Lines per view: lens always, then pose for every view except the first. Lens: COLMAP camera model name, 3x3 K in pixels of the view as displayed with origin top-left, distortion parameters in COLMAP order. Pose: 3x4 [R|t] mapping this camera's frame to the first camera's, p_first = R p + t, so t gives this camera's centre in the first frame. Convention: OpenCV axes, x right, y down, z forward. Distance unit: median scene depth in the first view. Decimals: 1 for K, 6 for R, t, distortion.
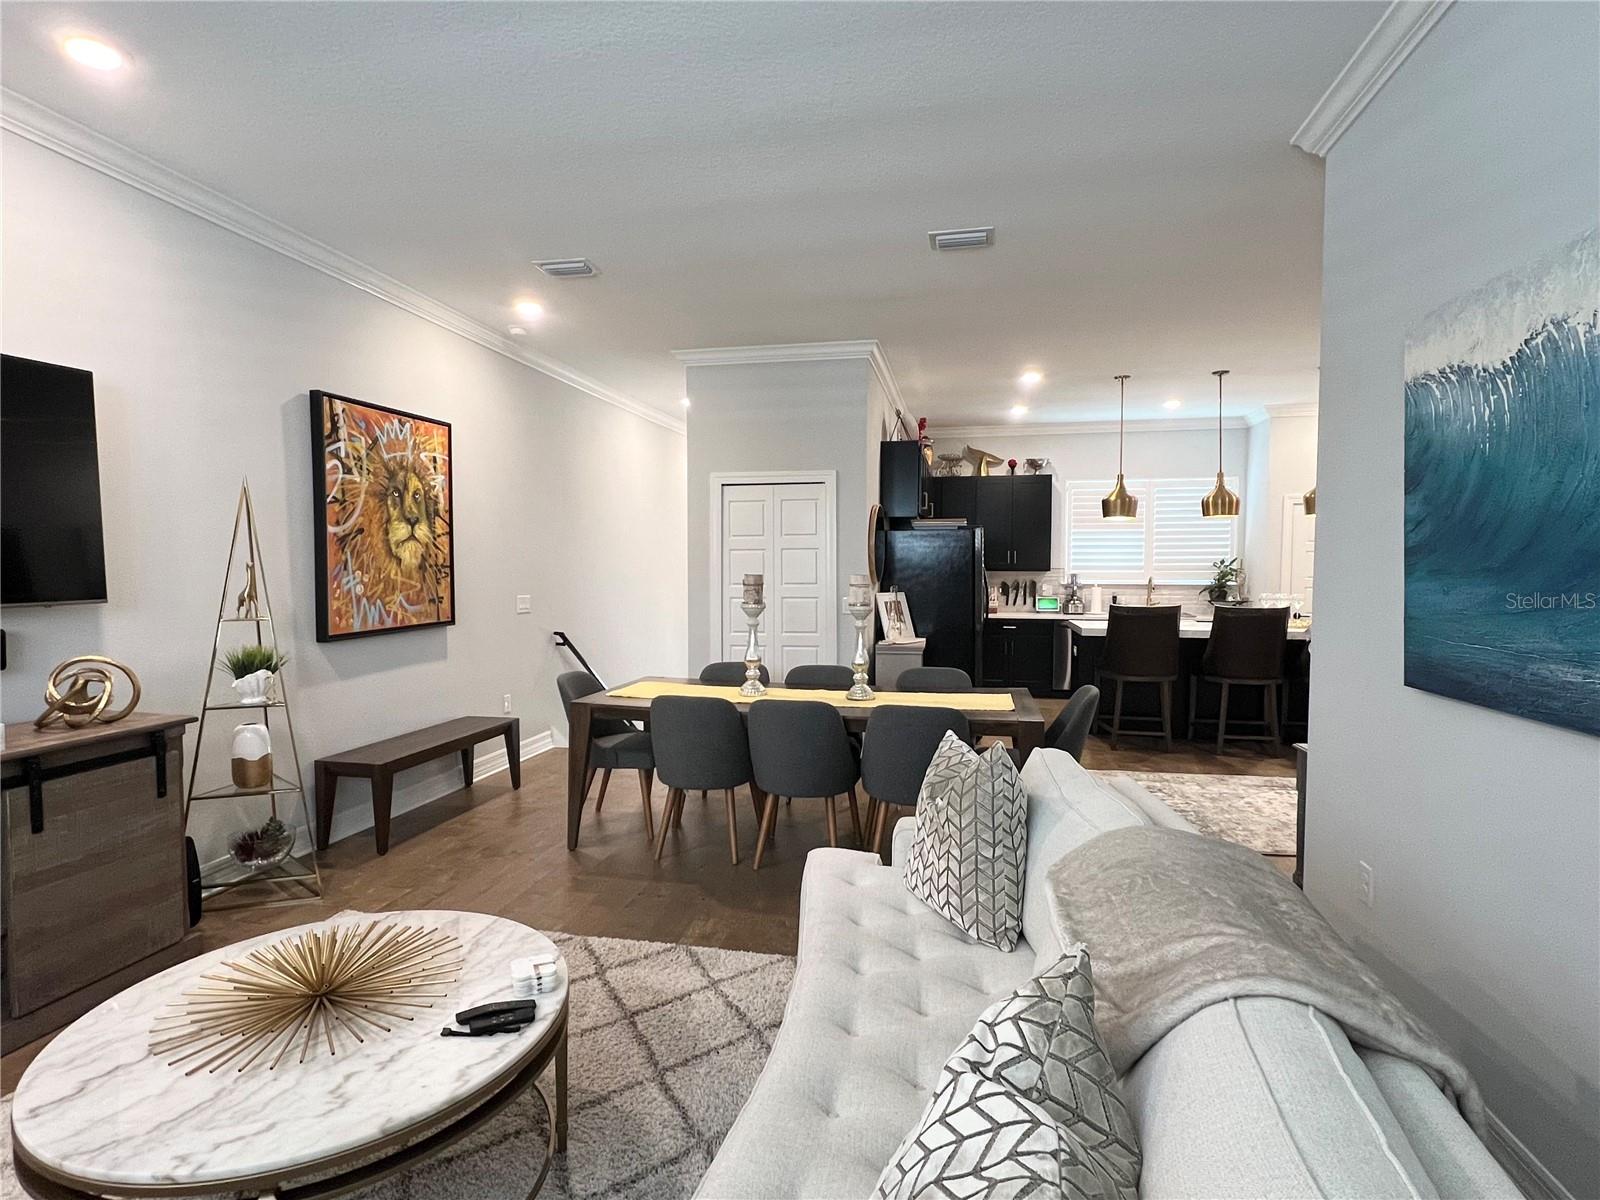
lens RADIAL K [[810.6, 0, 793.2], [0, 810.6, 611.4], [0, 0, 1]] dist [0.004075, 0.000167]
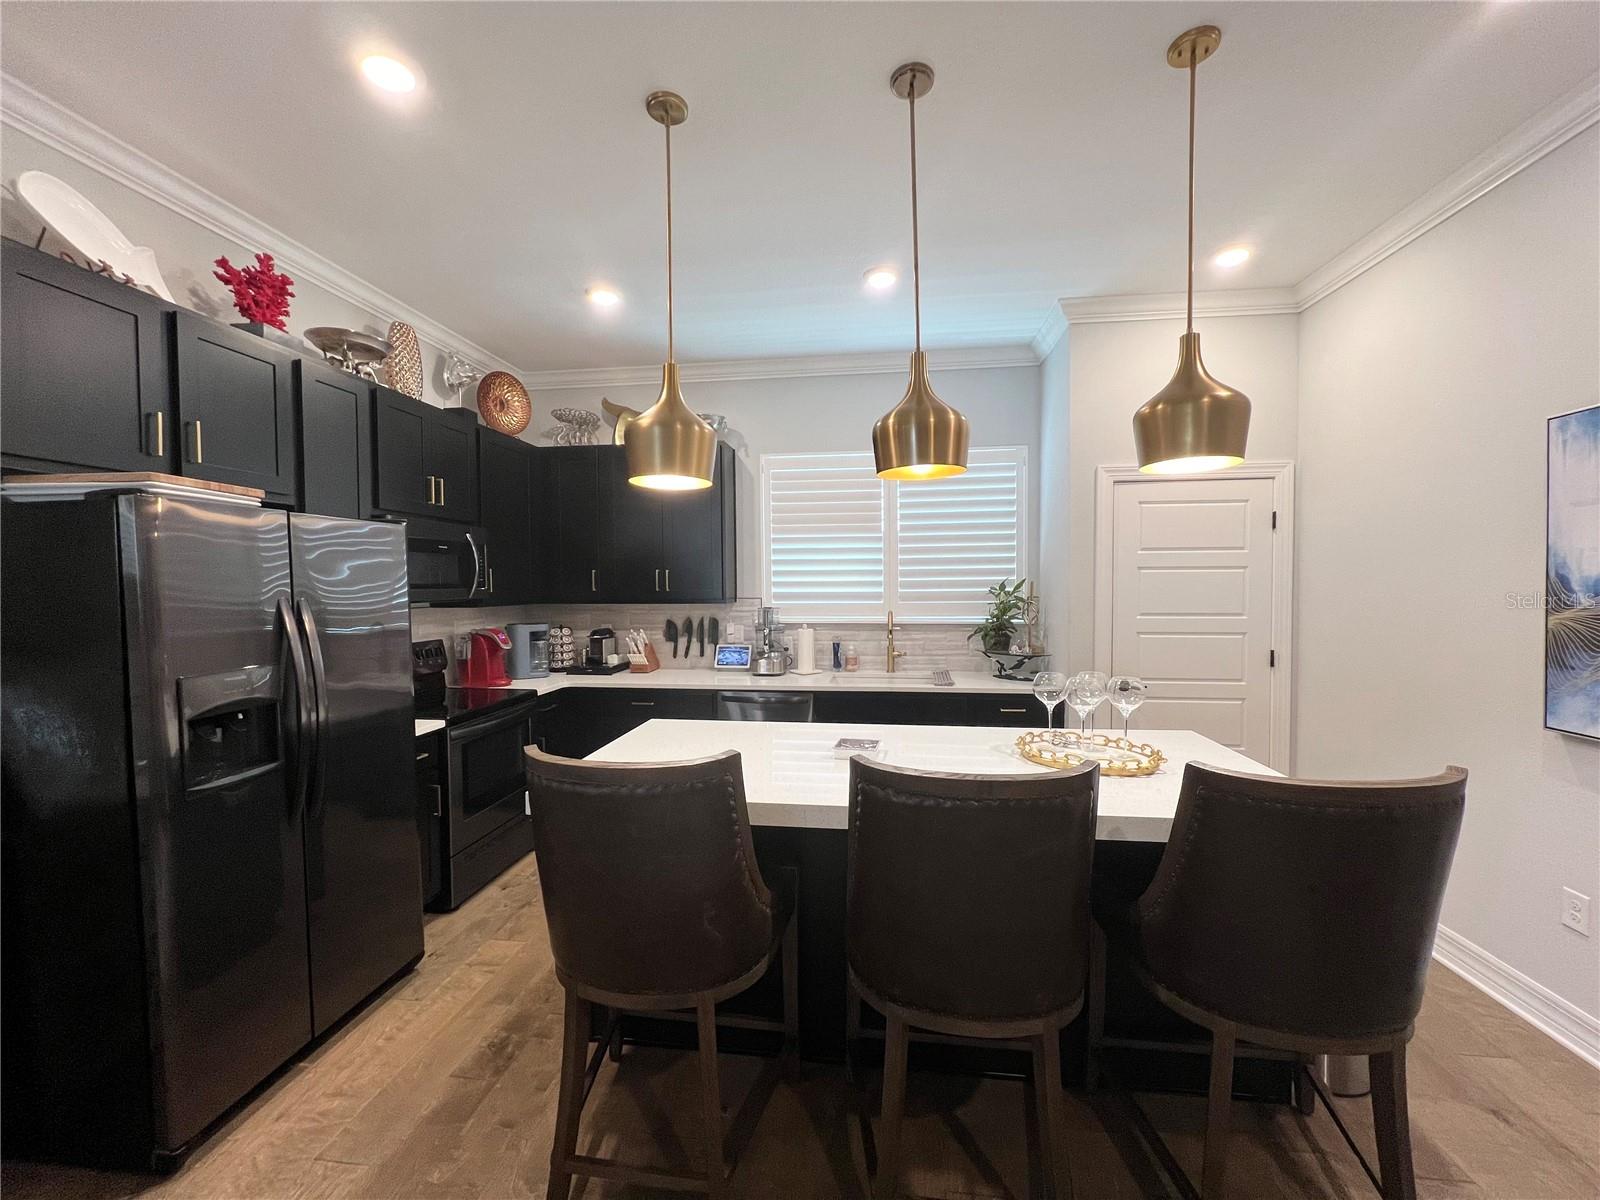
lens RADIAL K [[636.9, 0, 800.0], [0, 636.9, 600.0], [0, 0, 1]] dist [-0.000913, -0.000116]
pose [[0.996111, -0.007786, 0.087761, 0.440237], [0.010546, 0.999463, -0.031028, -0.049019], [-0.087473, 0.031833, 0.995658, 0.709325]]
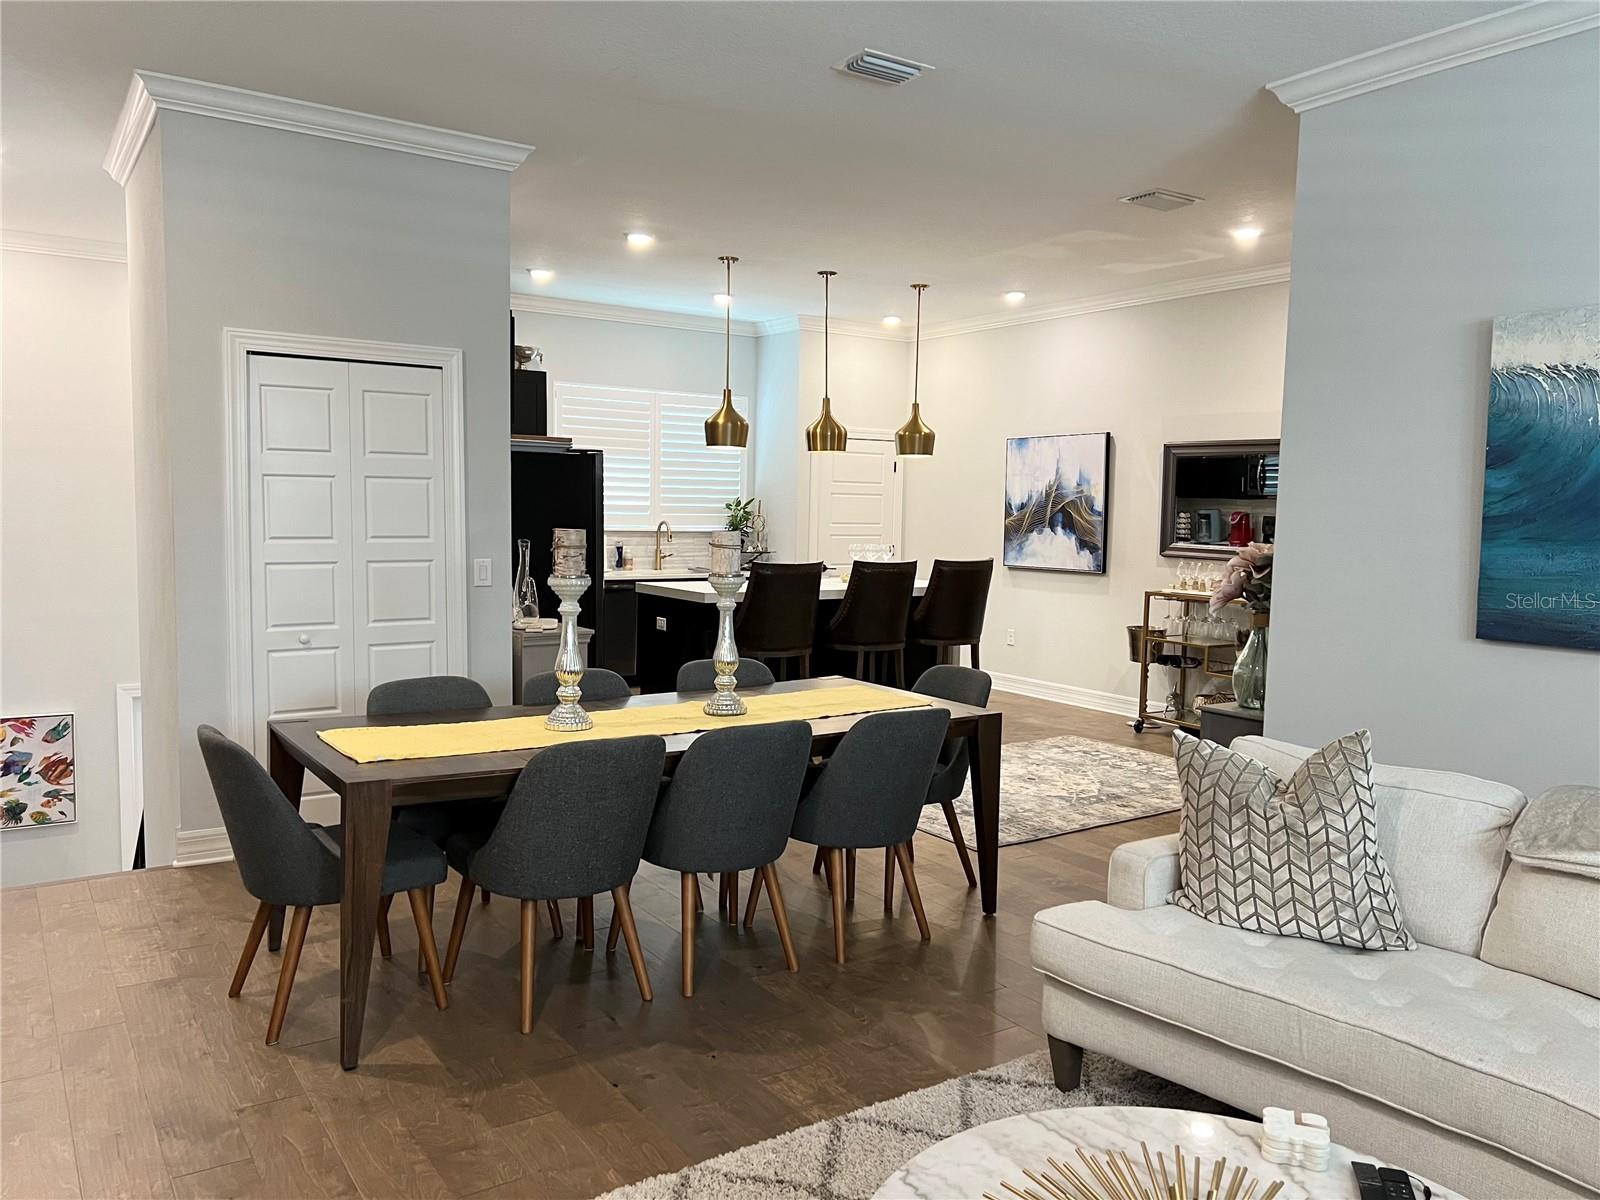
lens RADIAL K [[1204.5, 0, 800.0], [0, 1204.5, 600.0], [0, 0, 1]] dist [0.212631, -0.249840]
pose [[0.697825, -0.044893, 0.714860, -0.376685], [0.020897, 0.998885, 0.042331, -0.018298], [-0.715963, -0.014601, 0.697985, 0.151788]]
